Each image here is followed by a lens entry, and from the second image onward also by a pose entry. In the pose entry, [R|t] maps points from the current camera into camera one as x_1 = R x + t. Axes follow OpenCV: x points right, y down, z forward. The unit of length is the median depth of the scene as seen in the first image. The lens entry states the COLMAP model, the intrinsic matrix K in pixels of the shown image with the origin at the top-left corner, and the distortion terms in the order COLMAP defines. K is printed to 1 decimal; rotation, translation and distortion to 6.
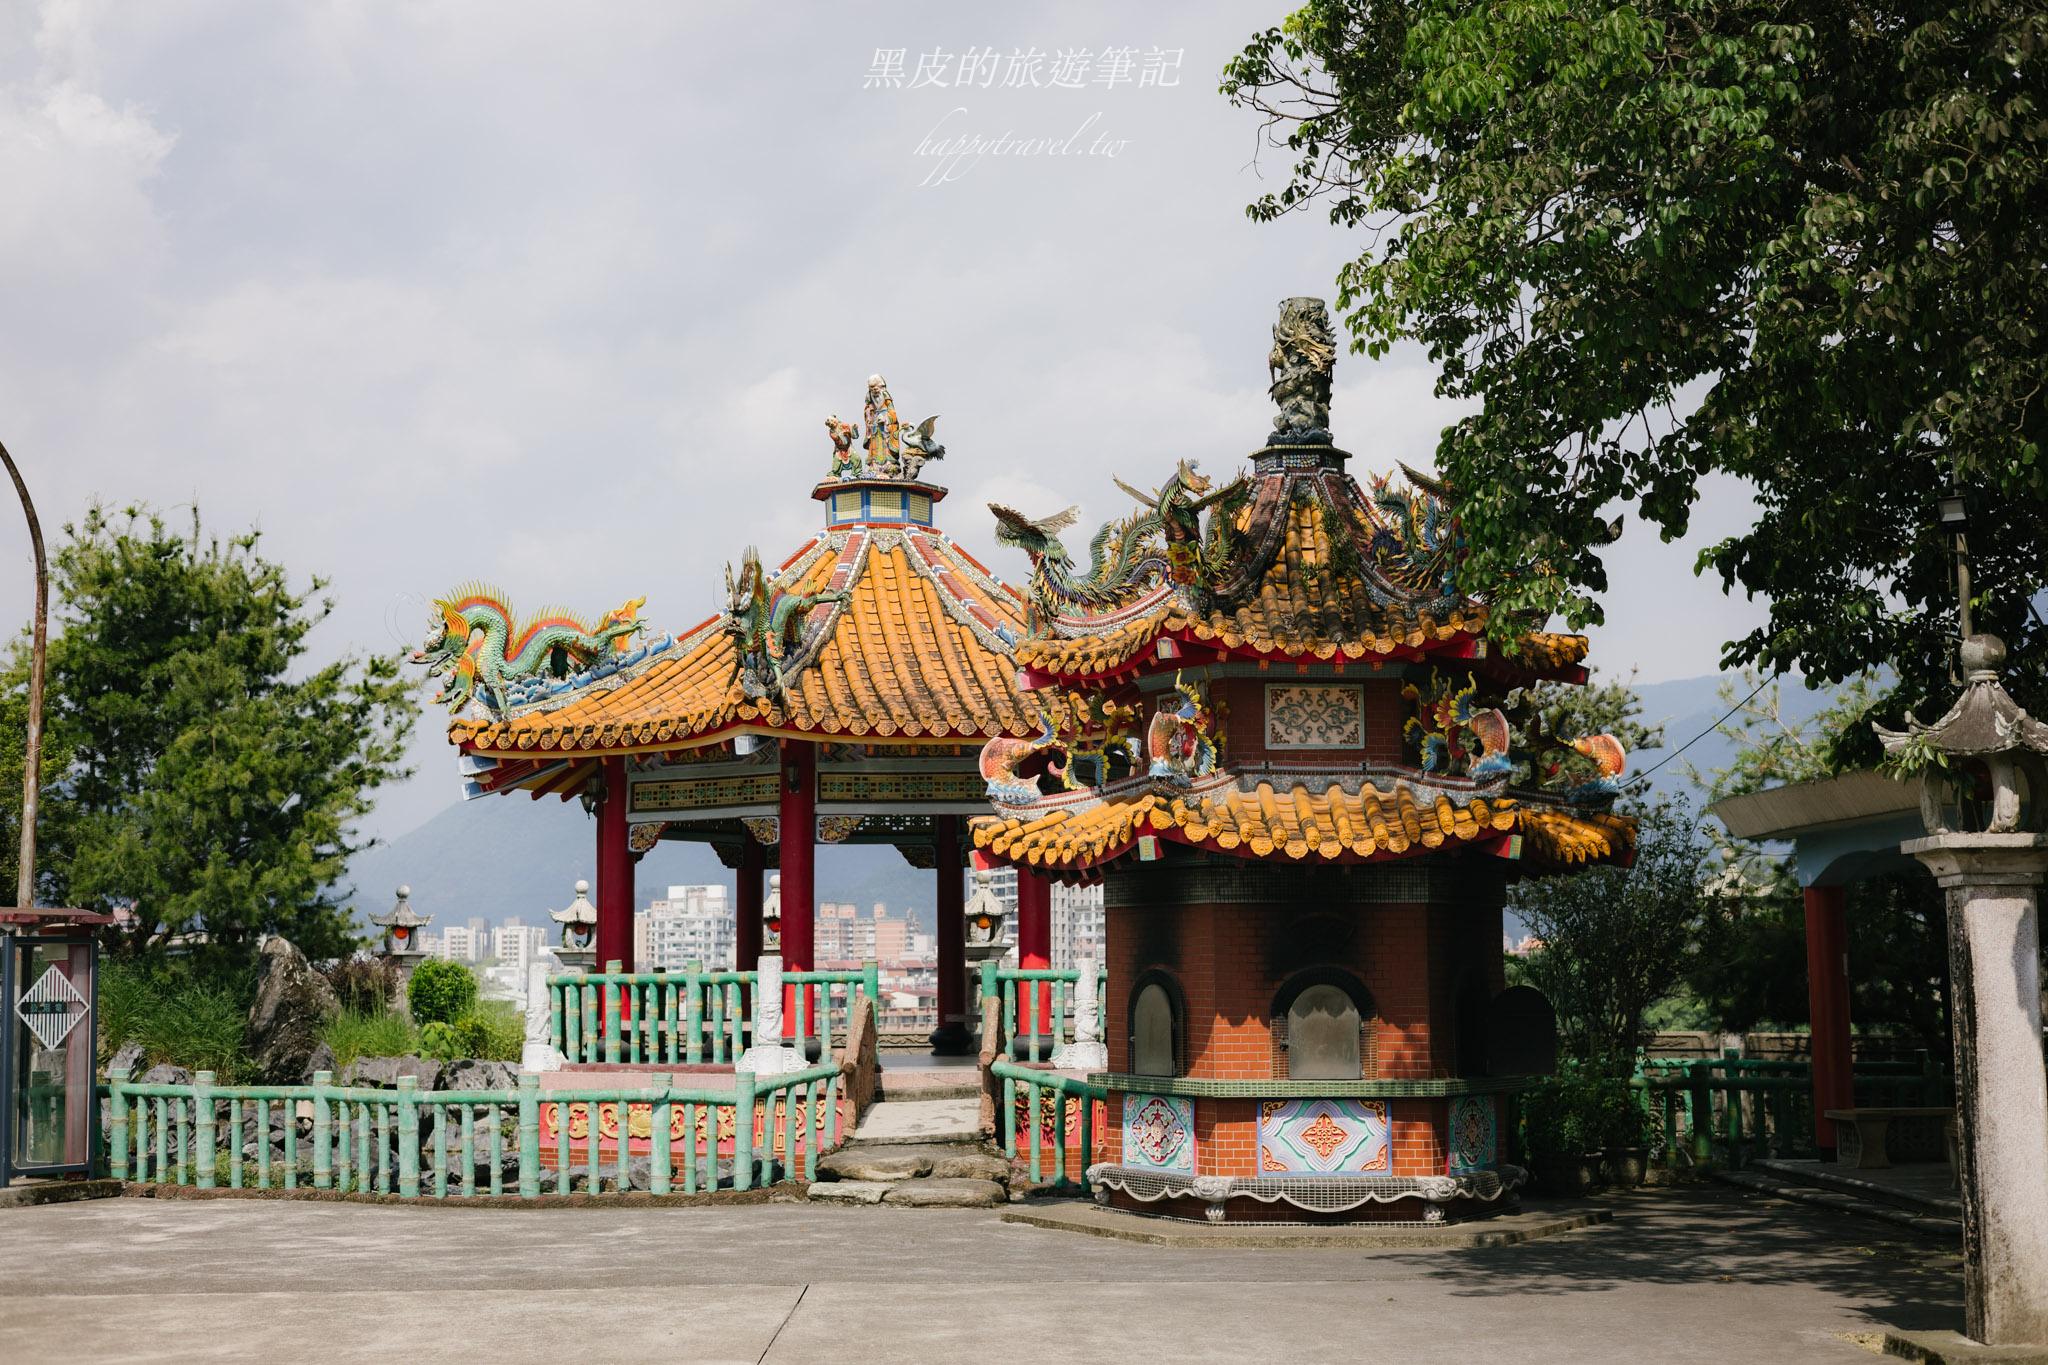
lens RADIAL K [[2978.7, 0, 1019.8], [0, 2978.7, 676.8], [0, 0, 1]] dist [-0.053798, 0.000000]
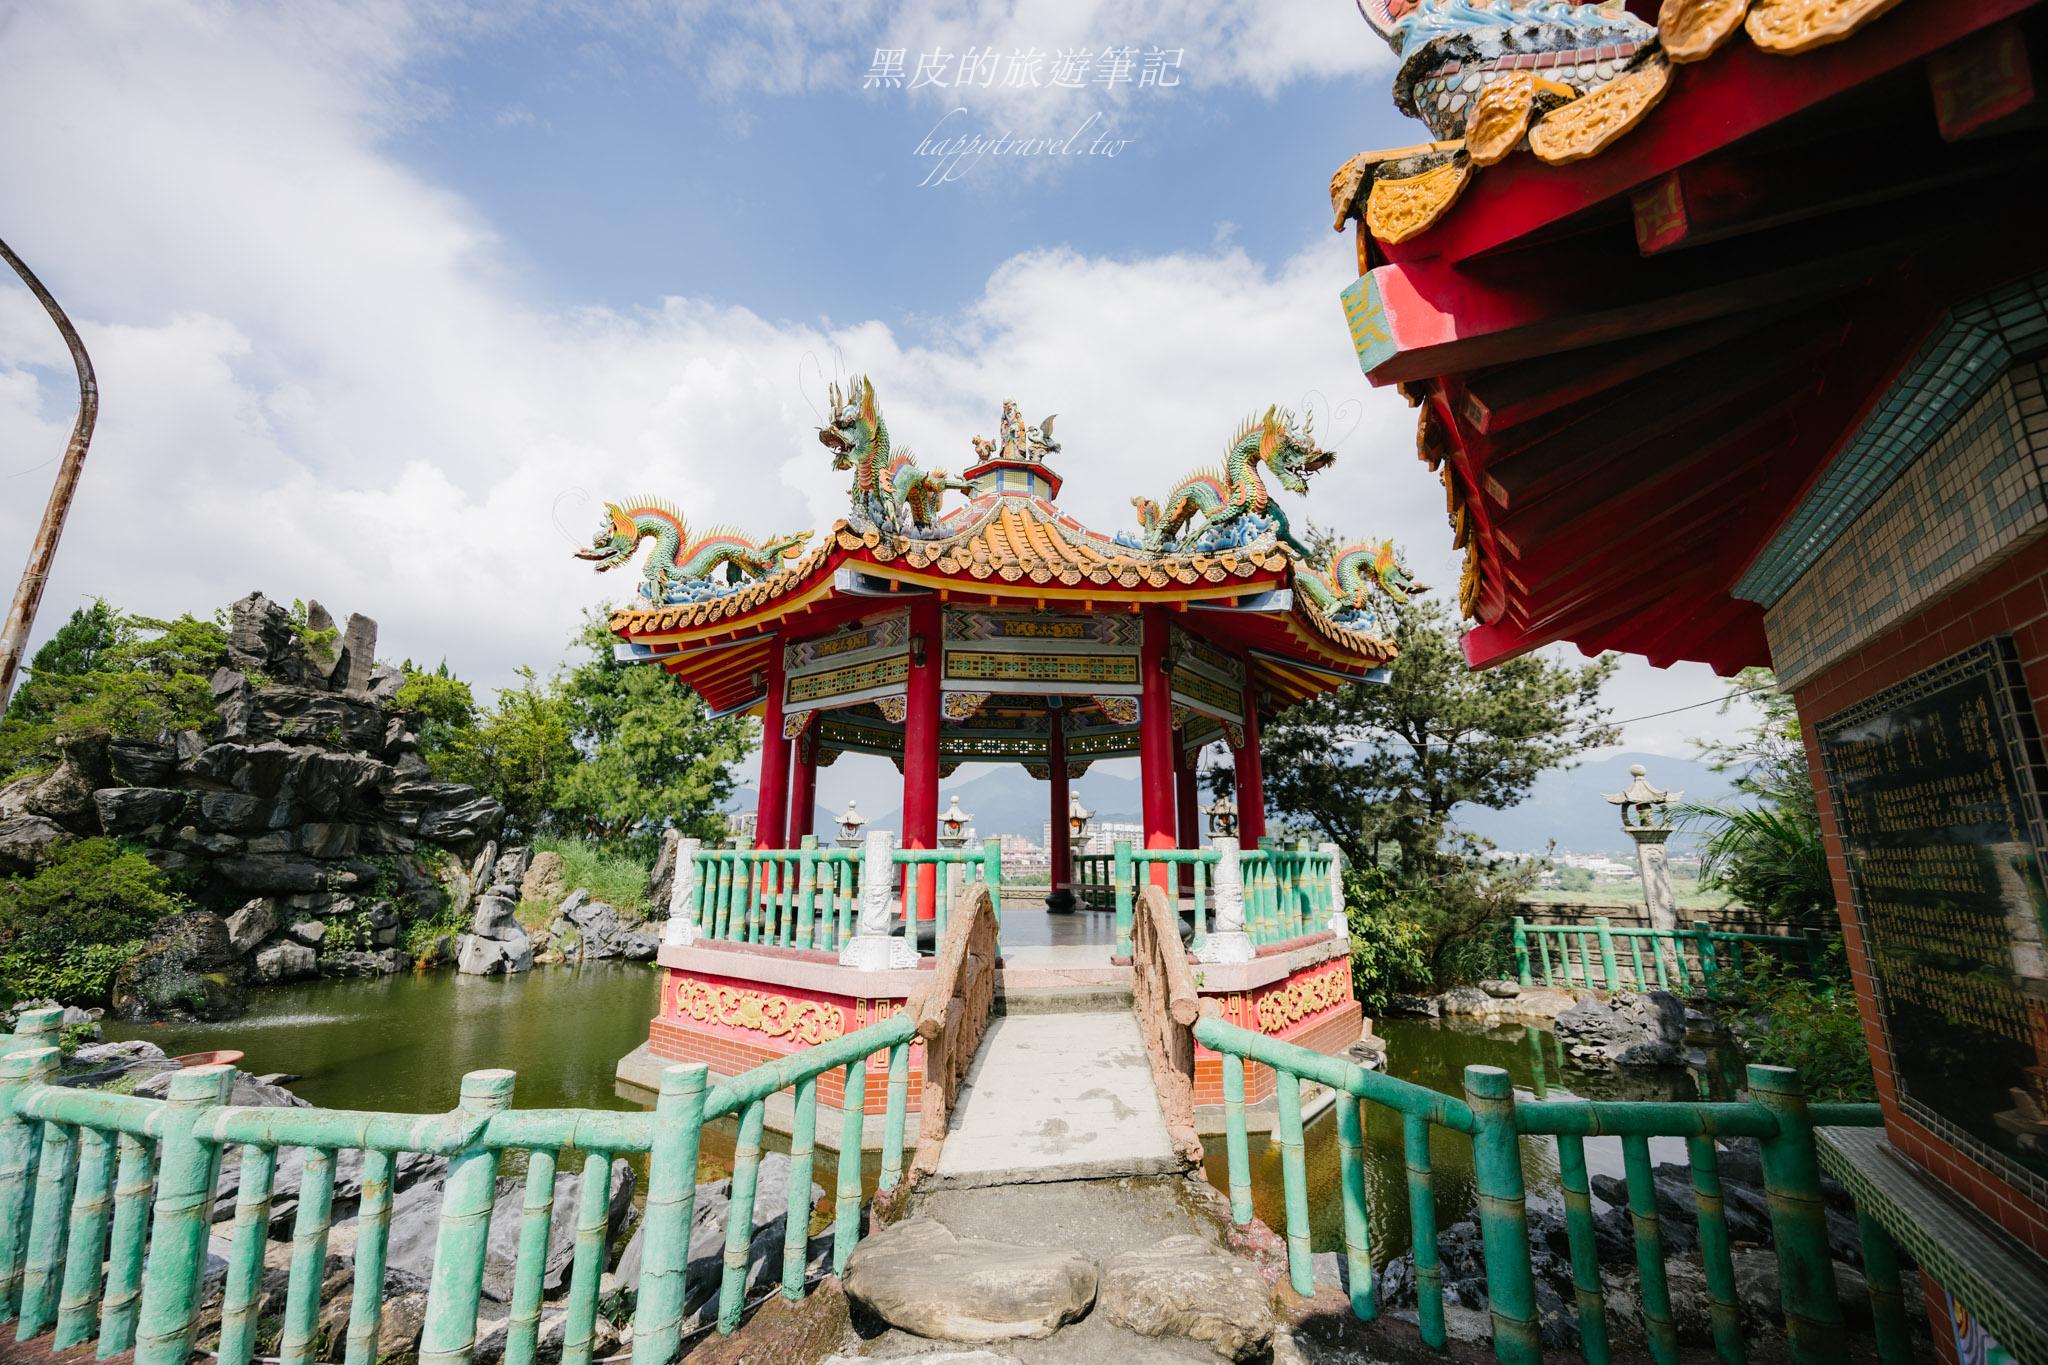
lens RADIAL K [[781.9, 0, 1014.2], [0, 781.9, 687.7], [0, 0, 1]] dist [-0.004343, 0.000731]
pose [[0.998559, -0.000611, -0.053658, -0.029470], [-0.005297, 0.993930, -0.109882, 0.072590], [0.053400, 0.110008, 0.992495, 0.724060]]
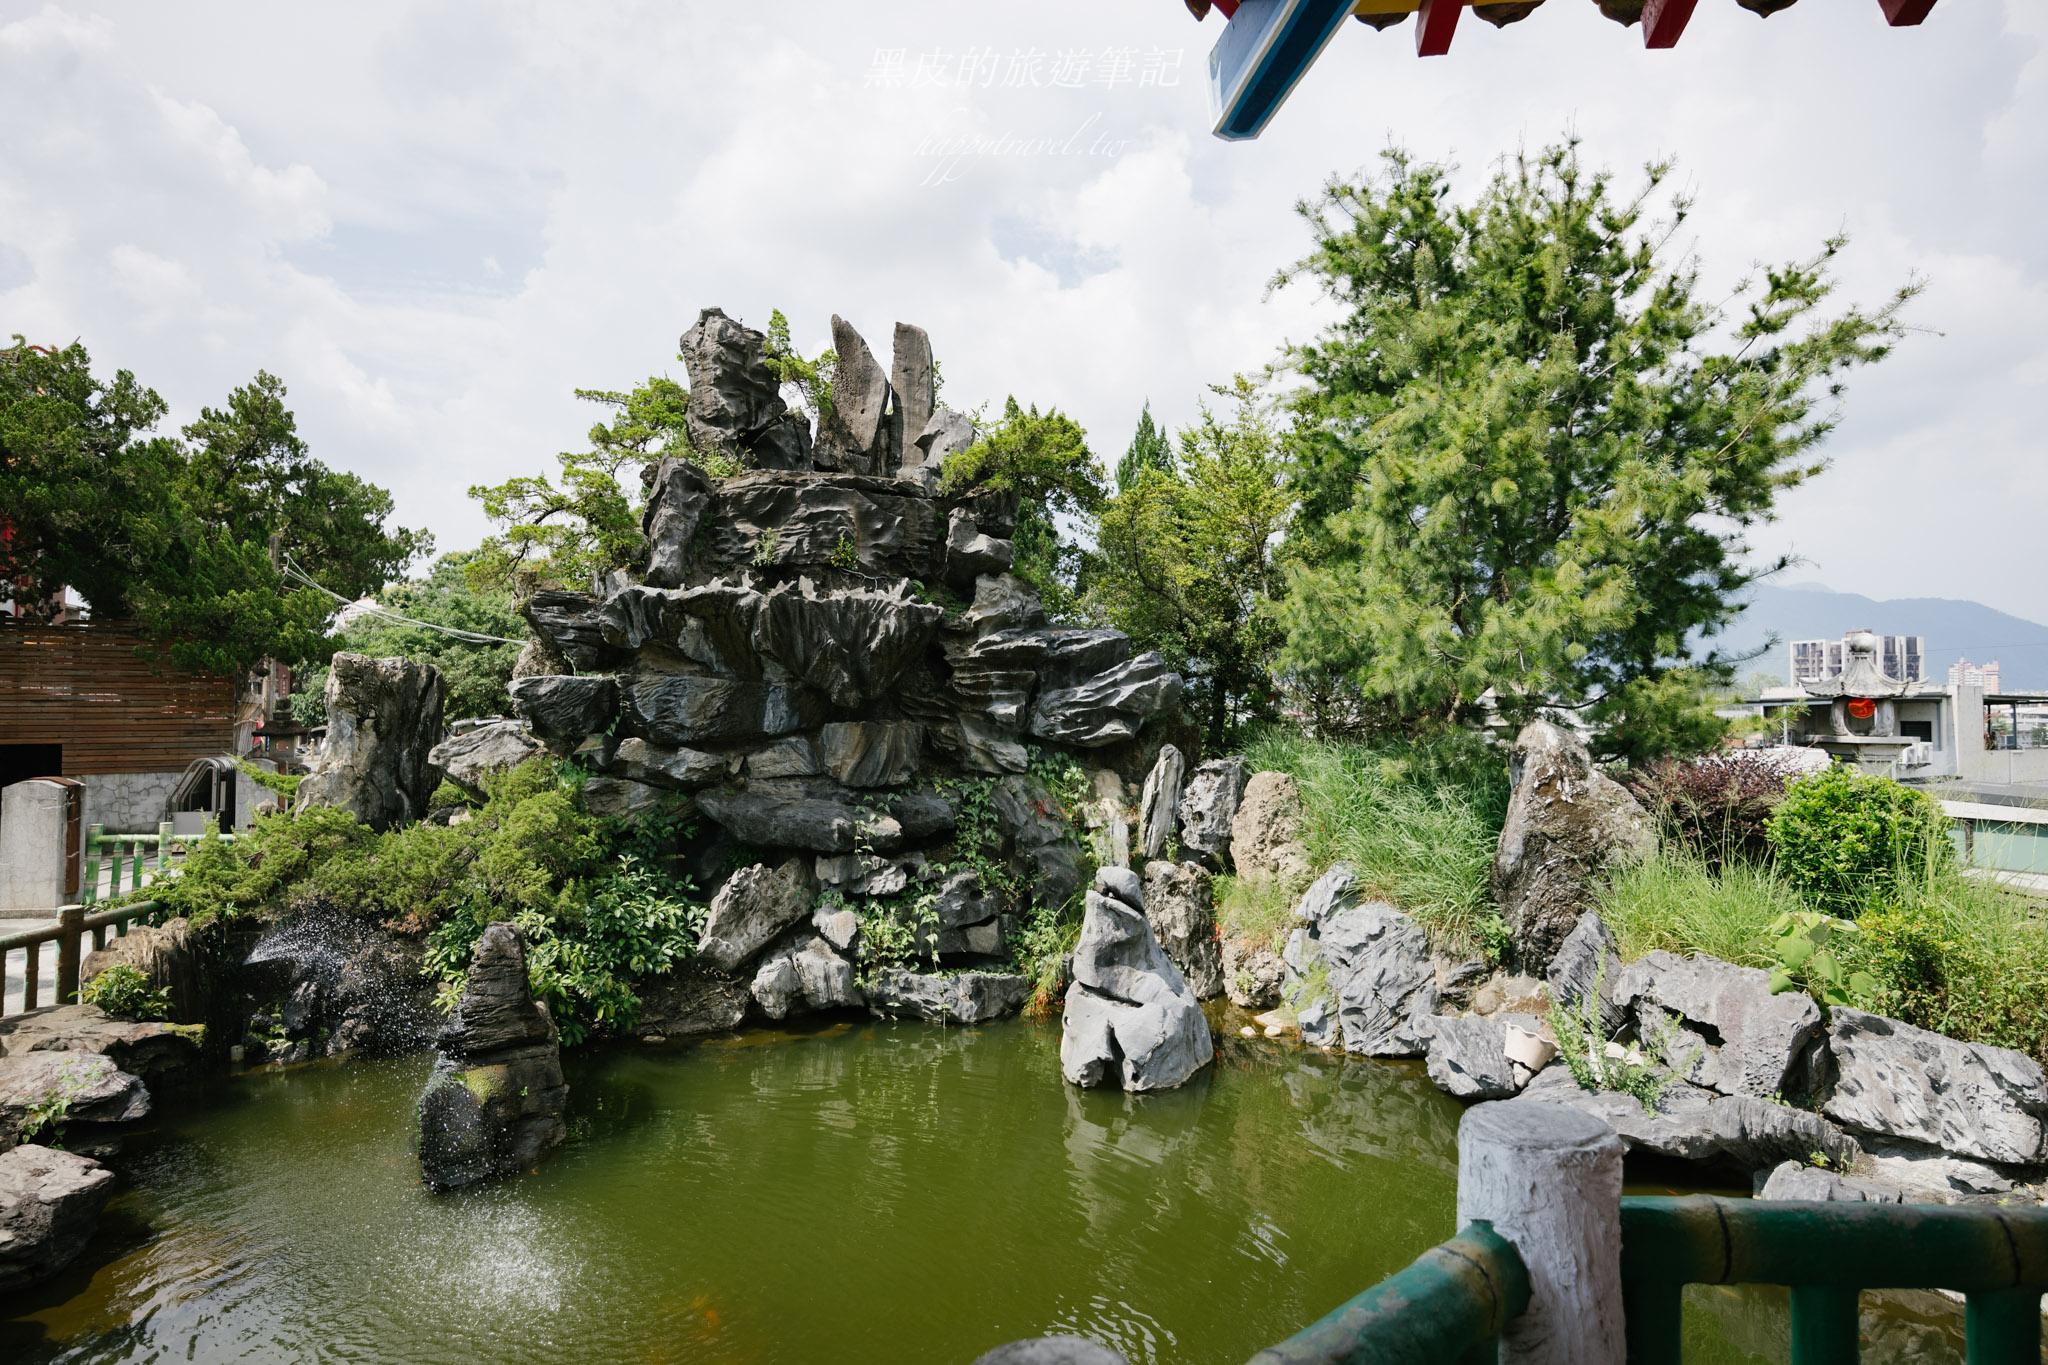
lens RADIAL K [[1135.5, 0, 1024.7], [0, 1135.5, 672.6], [0, 0, 1]] dist [-0.003634, 0.000227]
pose [[0.533846, -0.015987, -0.845430, -0.145206], [0.082472, 0.996039, 0.033242, 0.082083], [0.841550, -0.087470, 0.533050, 1.052287]]
